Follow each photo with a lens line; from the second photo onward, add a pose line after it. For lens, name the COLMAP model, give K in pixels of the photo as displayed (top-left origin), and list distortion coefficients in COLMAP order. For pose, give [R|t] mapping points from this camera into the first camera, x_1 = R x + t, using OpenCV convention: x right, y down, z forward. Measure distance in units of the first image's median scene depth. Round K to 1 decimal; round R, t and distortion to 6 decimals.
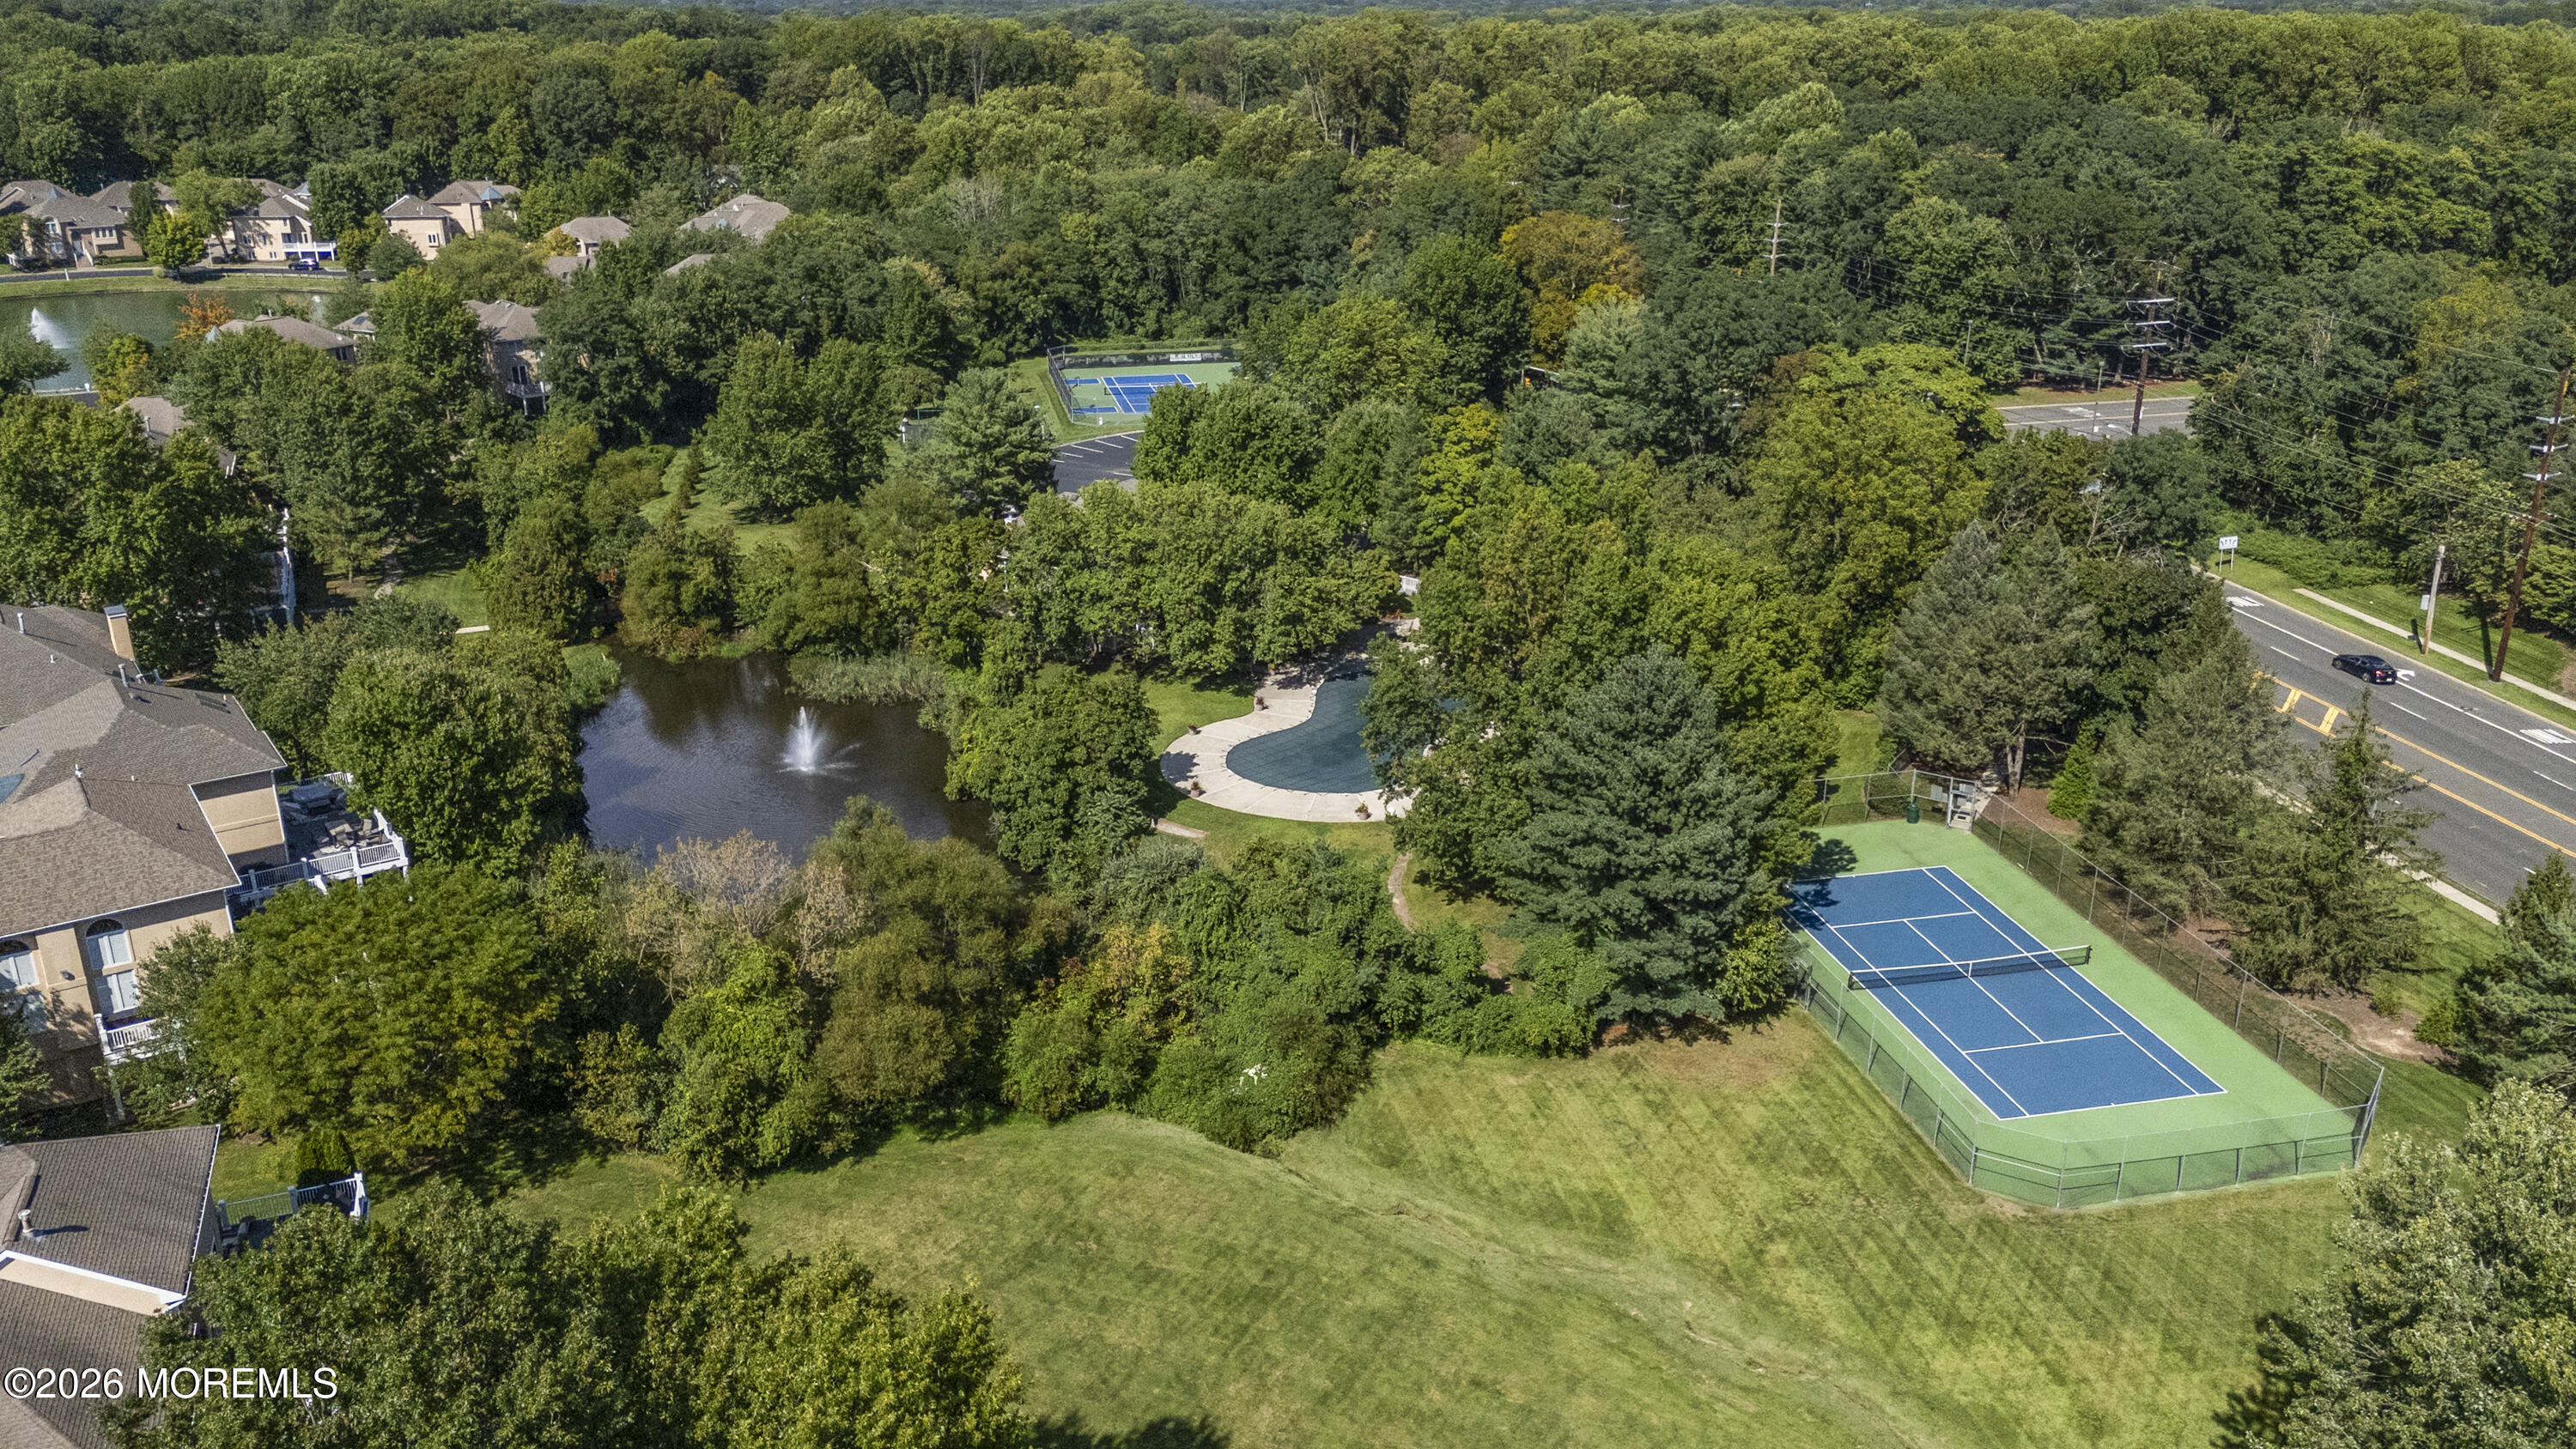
lens RADIAL K [[1975.1, 0, 1285.9], [0, 1975.1, 717.1], [0, 0, 1]] dist [0.080381, -0.078534]
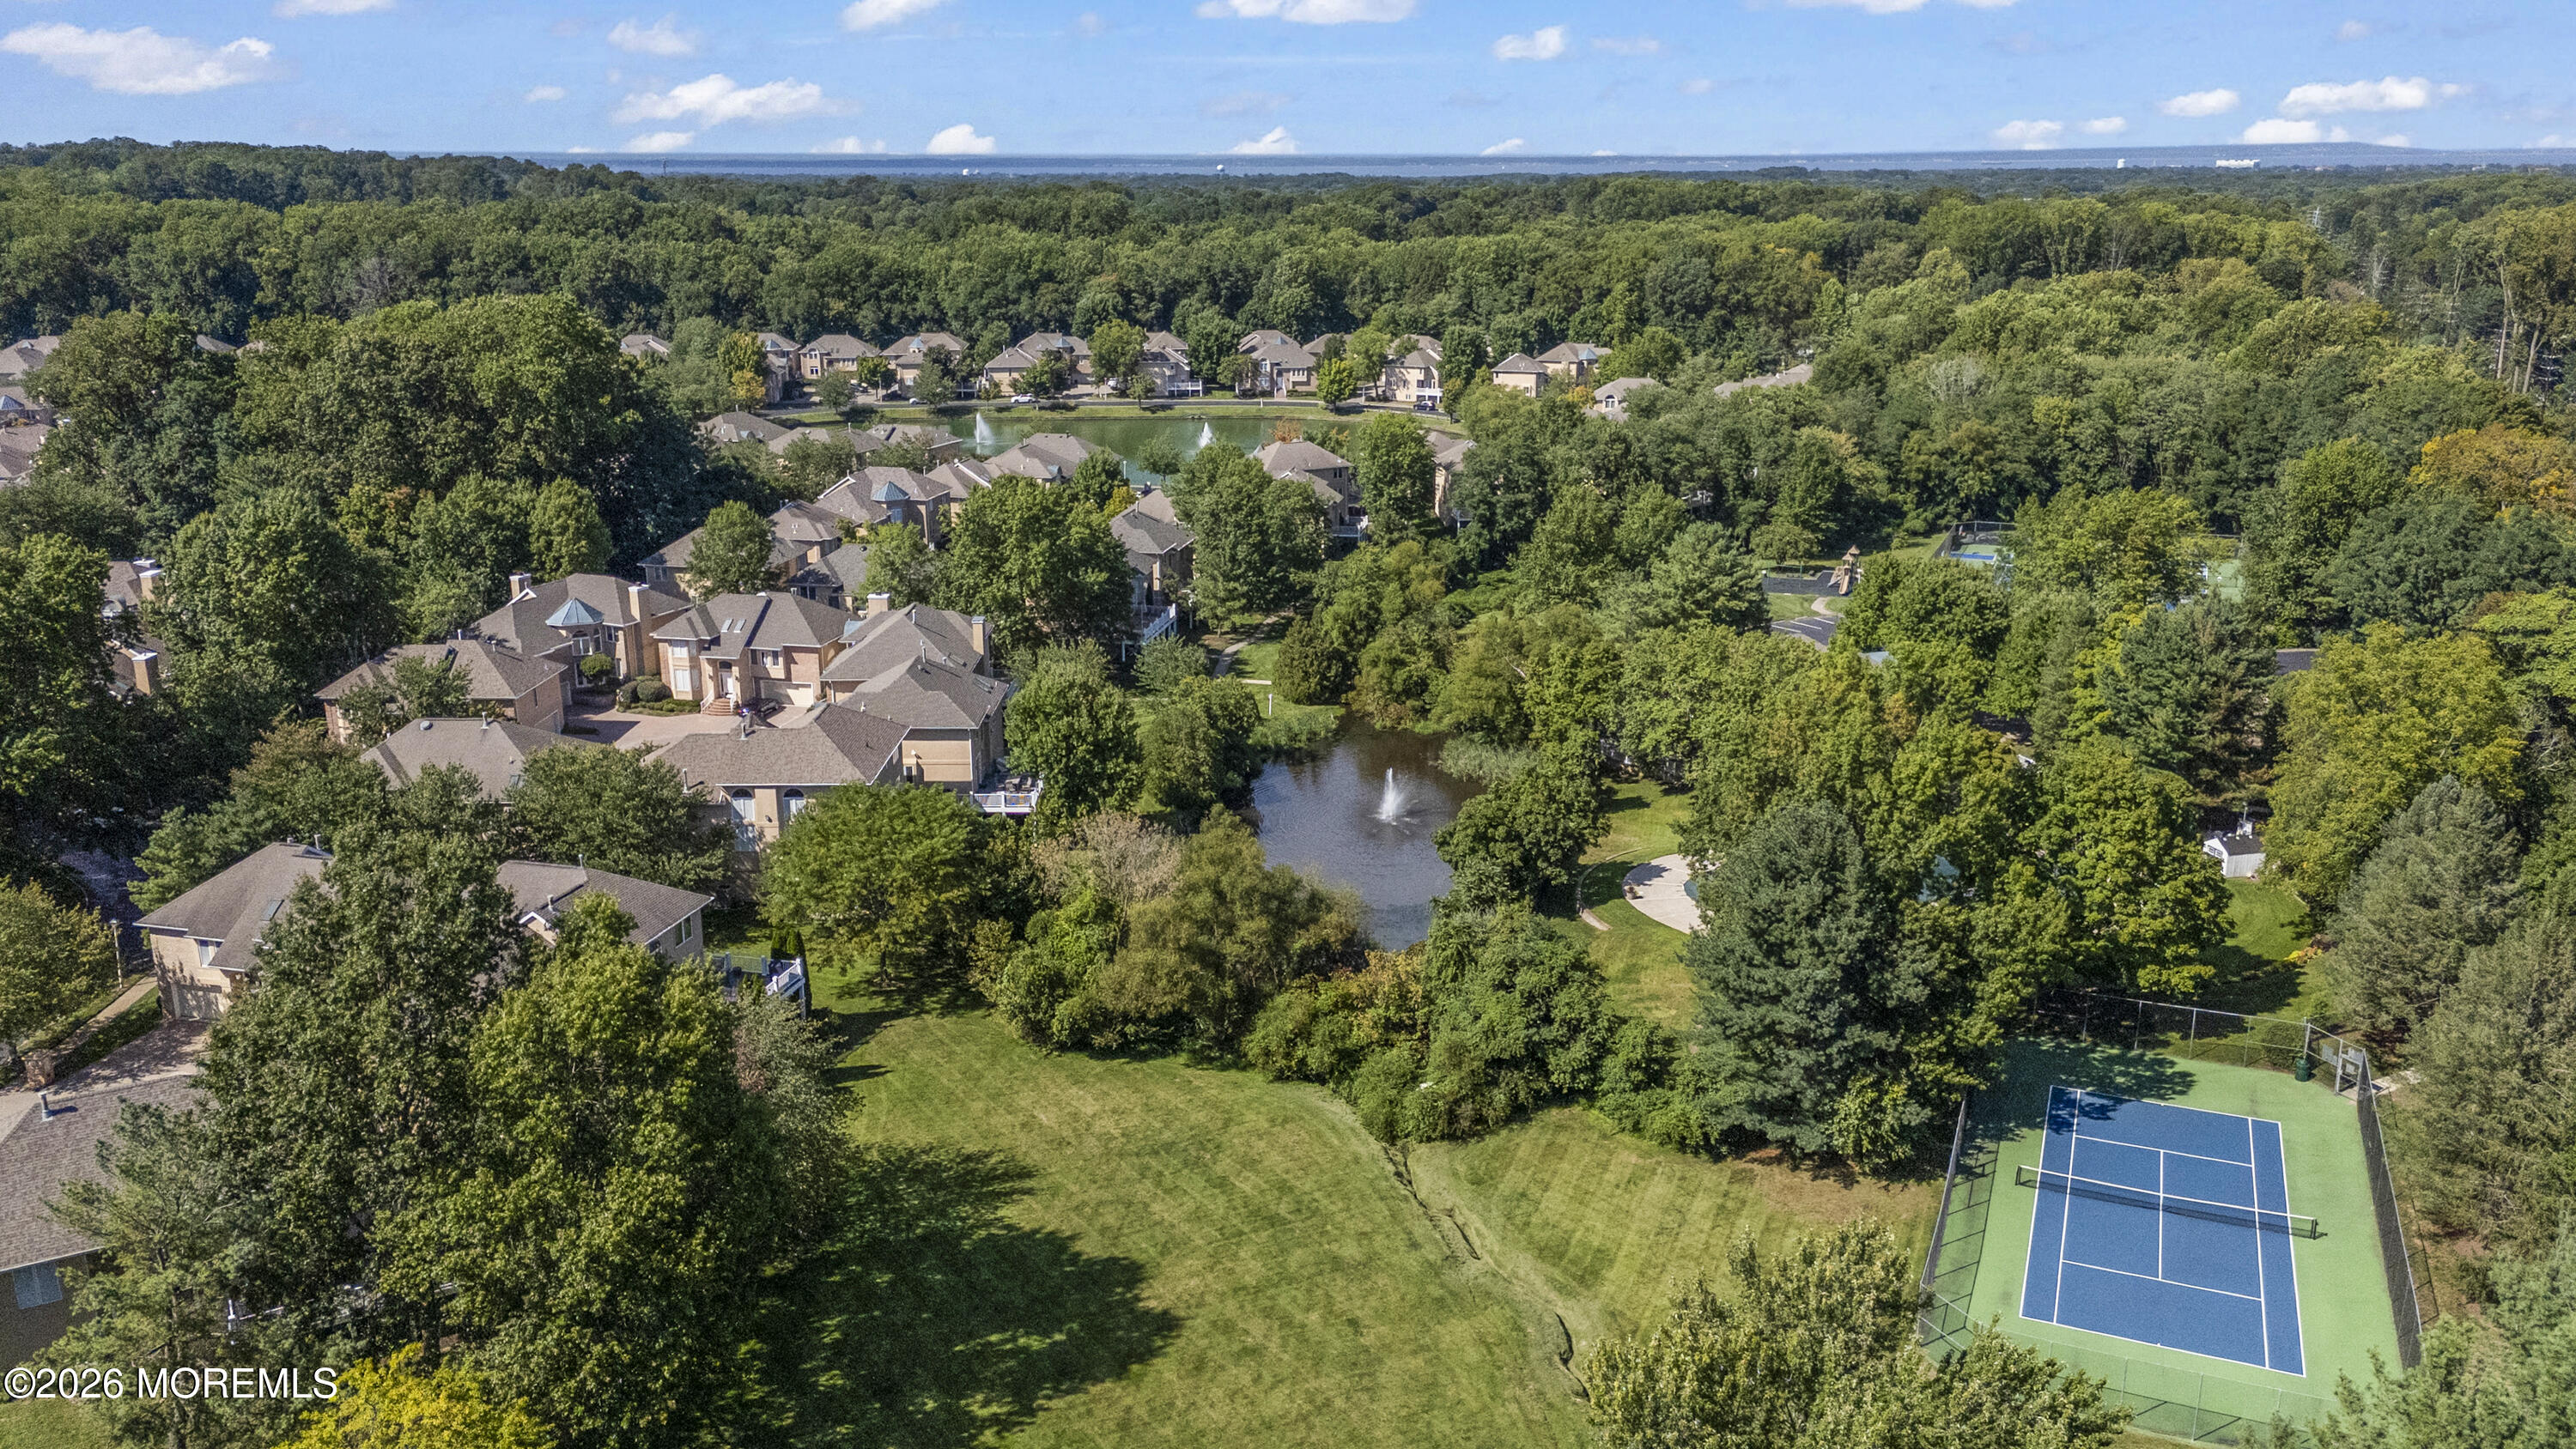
lens RADIAL K [[1975.1, 0, 1285.9], [0, 1975.1, 717.1], [0, 0, 1]] dist [0.080381, -0.078534]
pose [[0.811903, 0.154131, -0.563078, 0.222836], [-0.198612, 0.979910, -0.018149, -0.000836], [0.548969, 0.126569, 0.826204, -0.028567]]
